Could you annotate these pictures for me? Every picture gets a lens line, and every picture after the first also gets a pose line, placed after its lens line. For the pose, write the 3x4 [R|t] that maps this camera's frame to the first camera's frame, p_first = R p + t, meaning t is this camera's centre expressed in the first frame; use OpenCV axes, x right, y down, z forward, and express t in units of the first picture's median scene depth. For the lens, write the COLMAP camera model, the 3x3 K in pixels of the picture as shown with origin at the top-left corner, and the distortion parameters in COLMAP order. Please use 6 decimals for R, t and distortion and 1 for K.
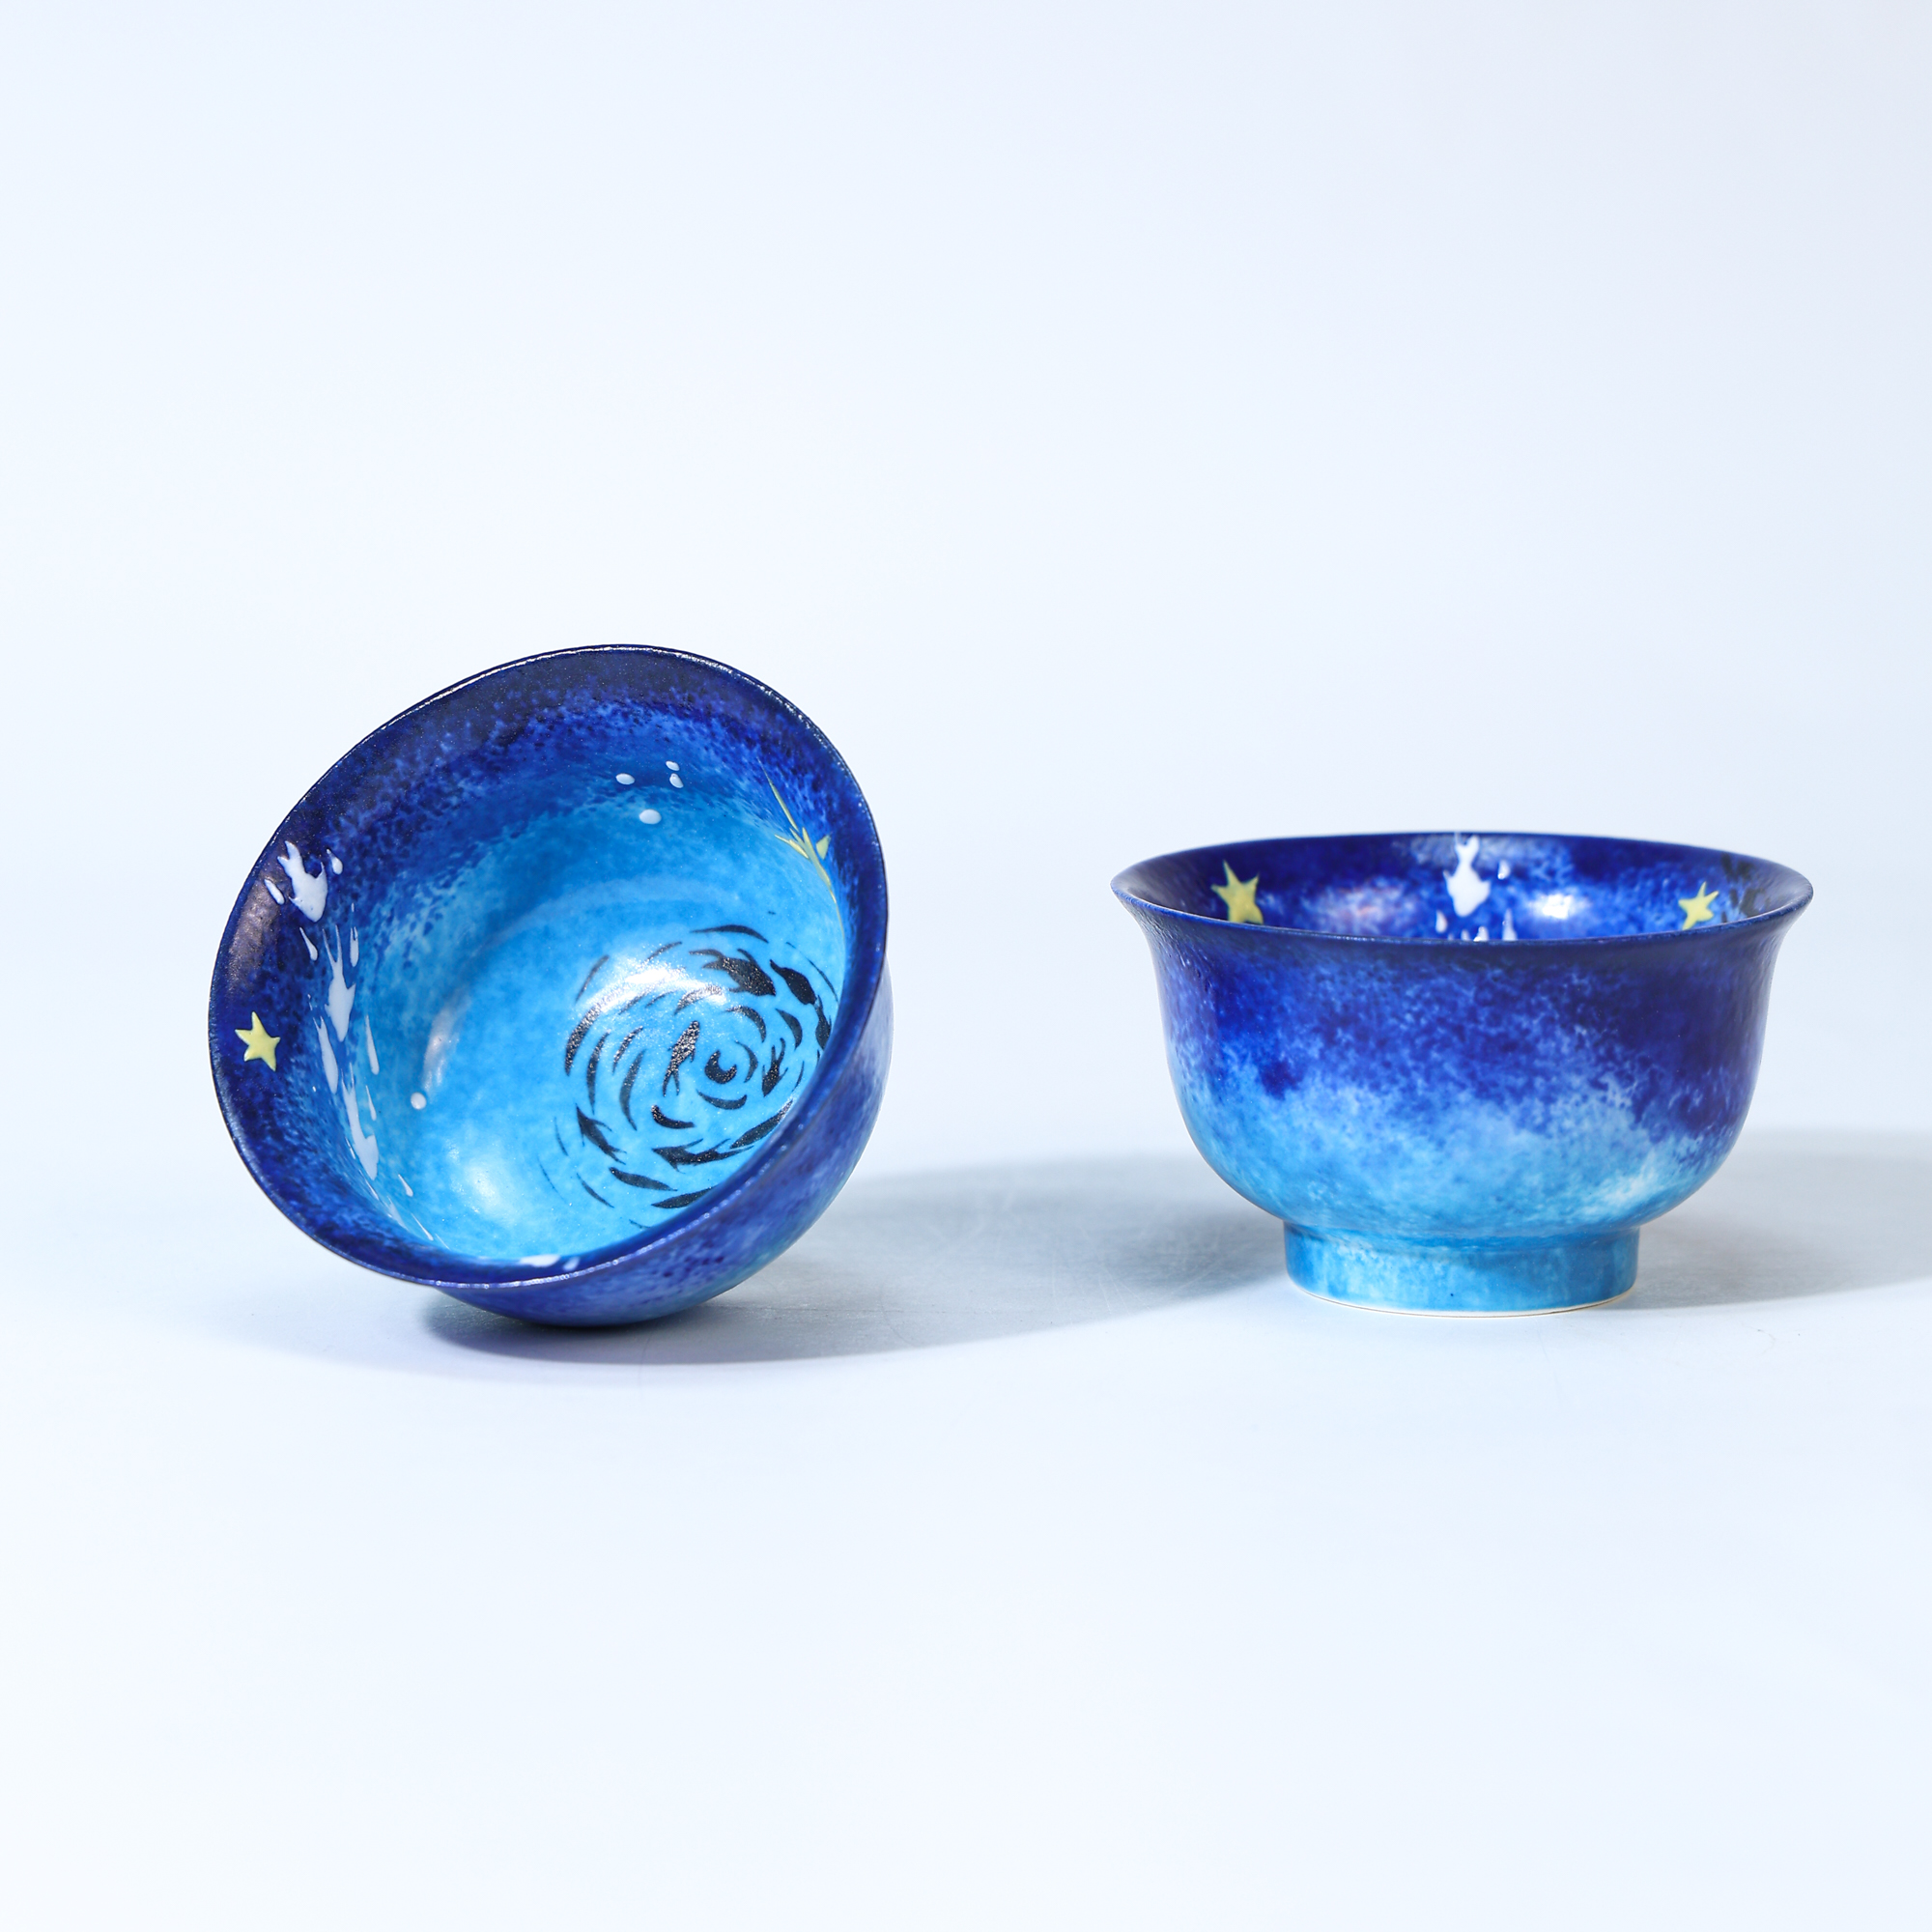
lens RADIAL K [[7340.4, 0, 966.0], [0, 7340.4, 966.0], [0, 0, 1]] dist [0.376960, 2.127090]
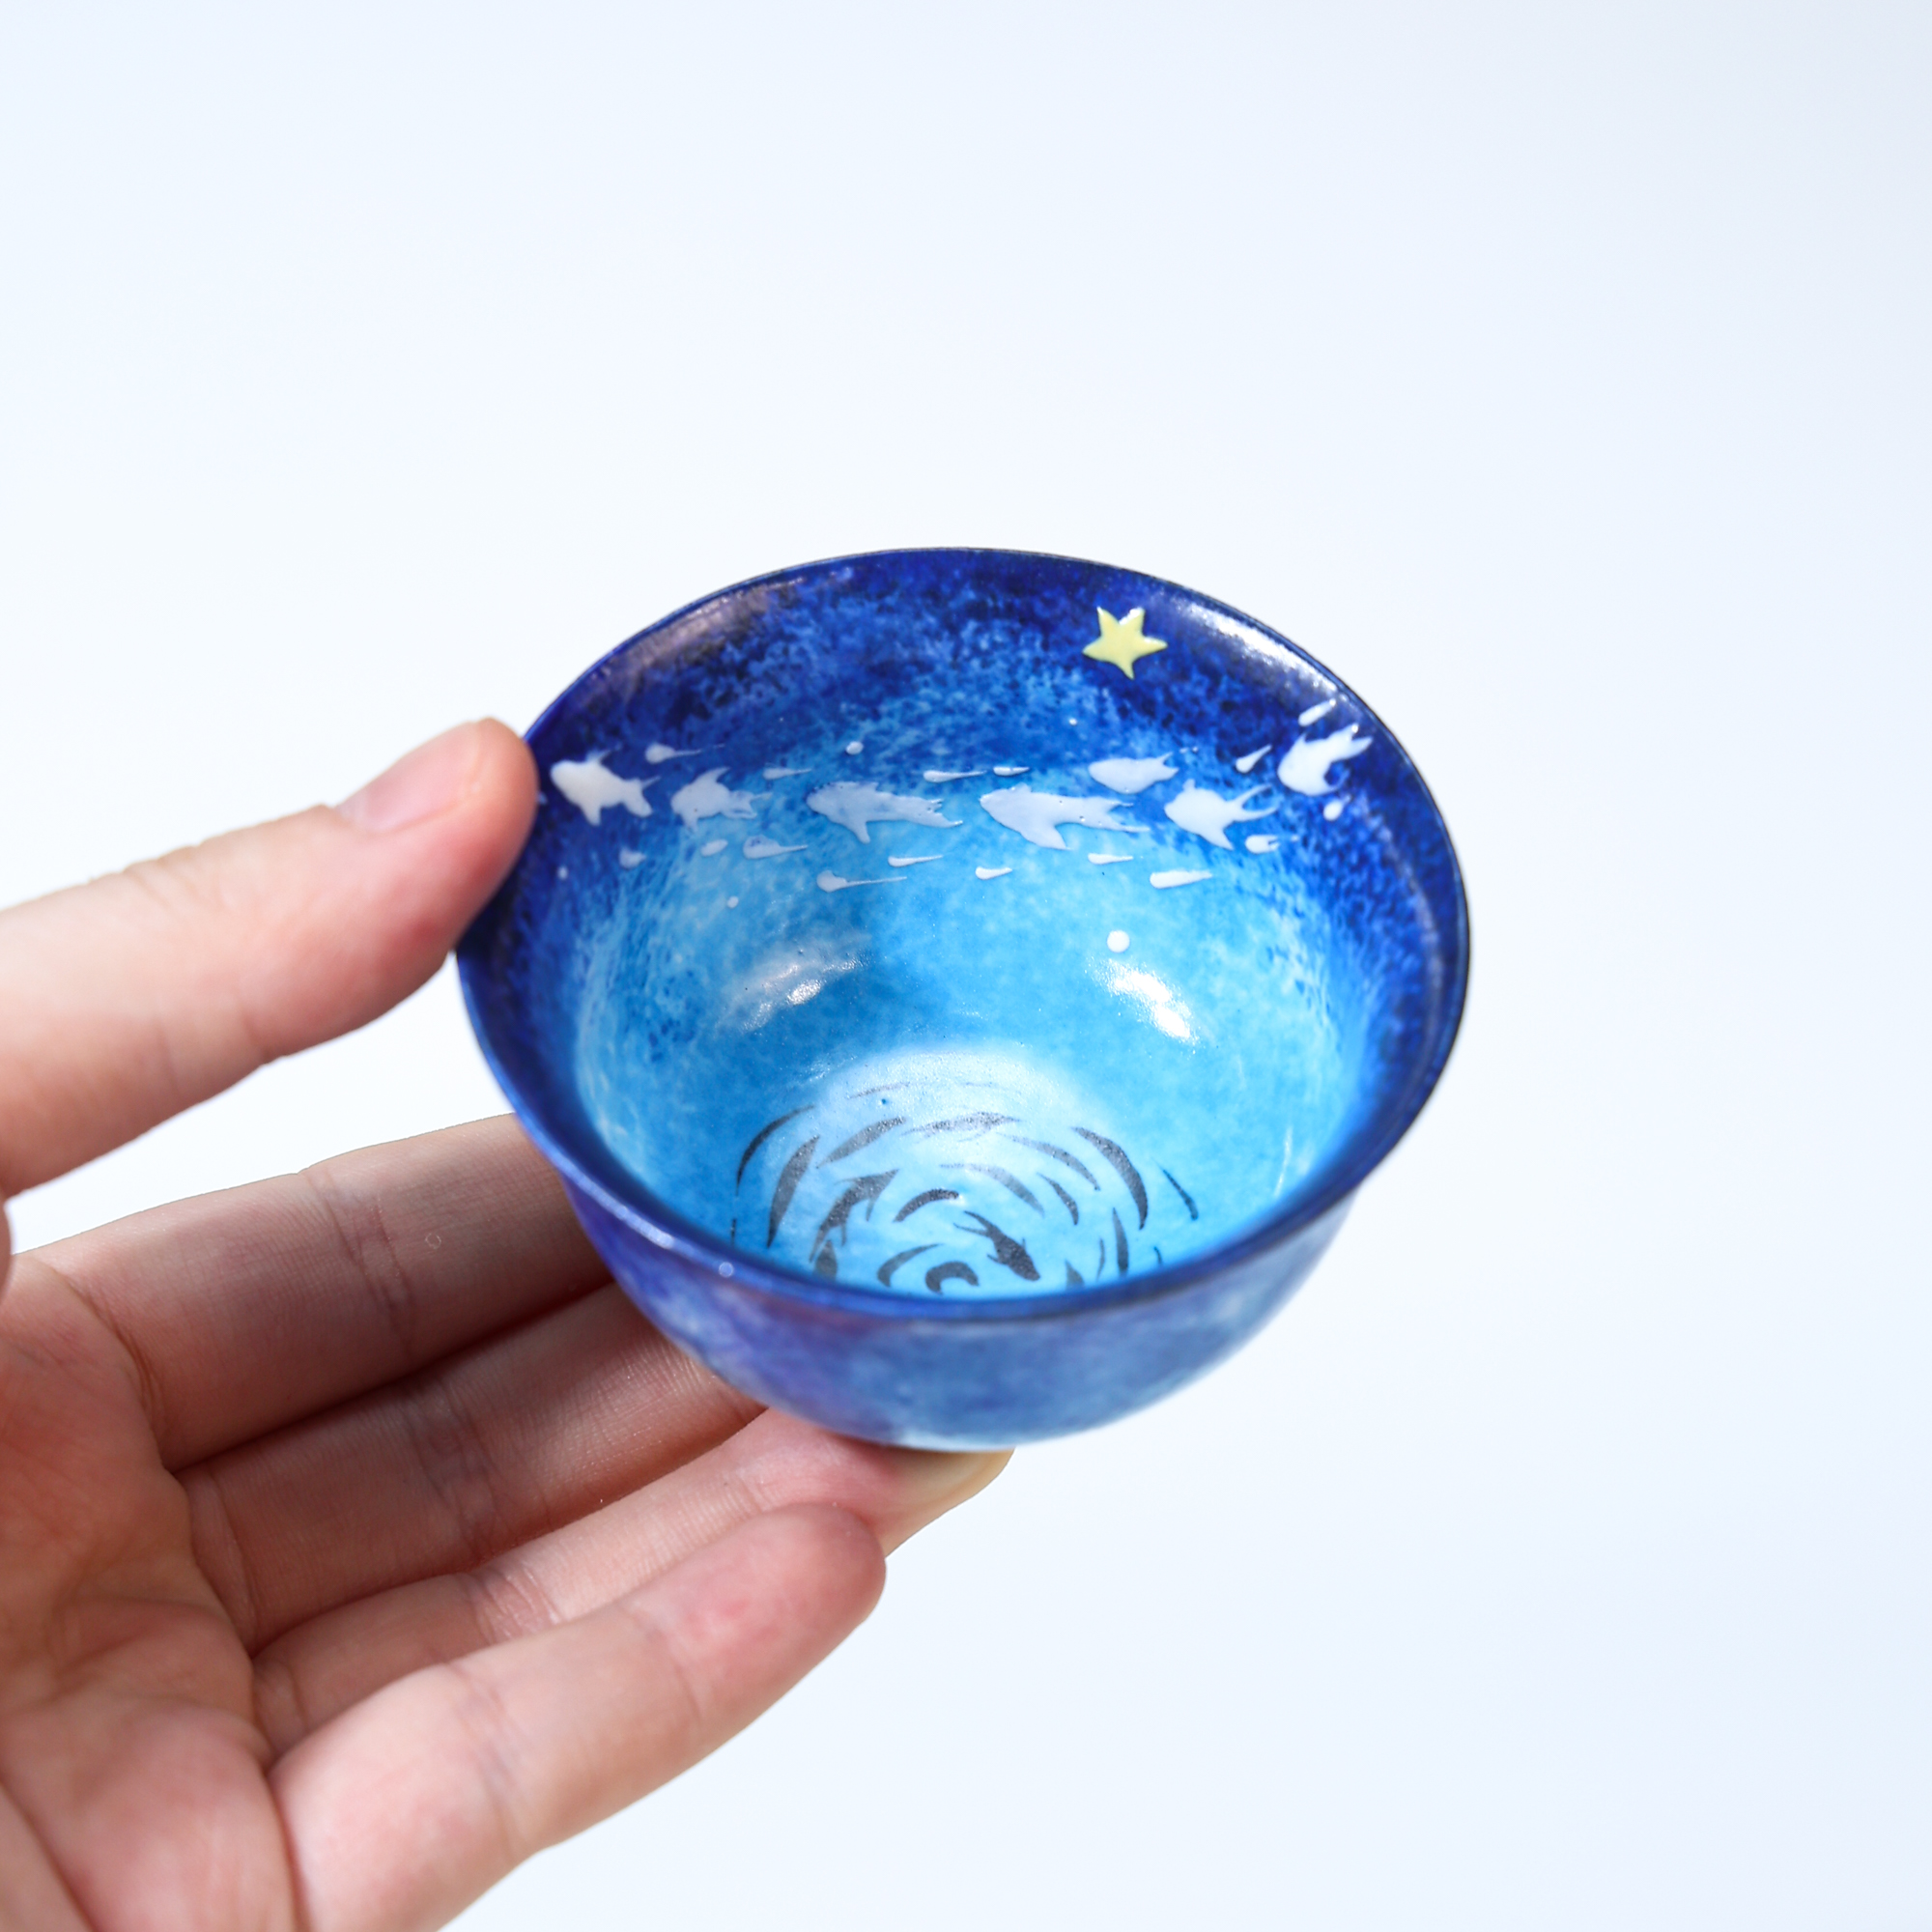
lens RADIAL K [[5014.9, 0, 966.0], [0, 5014.9, 966.0], [0, 0, 1]] dist [-0.065490, -0.037904]
pose [[-0.435969, 0.838287, -0.327422, 0.101242], [-0.730557, -0.117188, 0.672721, -0.314360], [0.525563, 0.532486, 0.663507, 0.662009]]
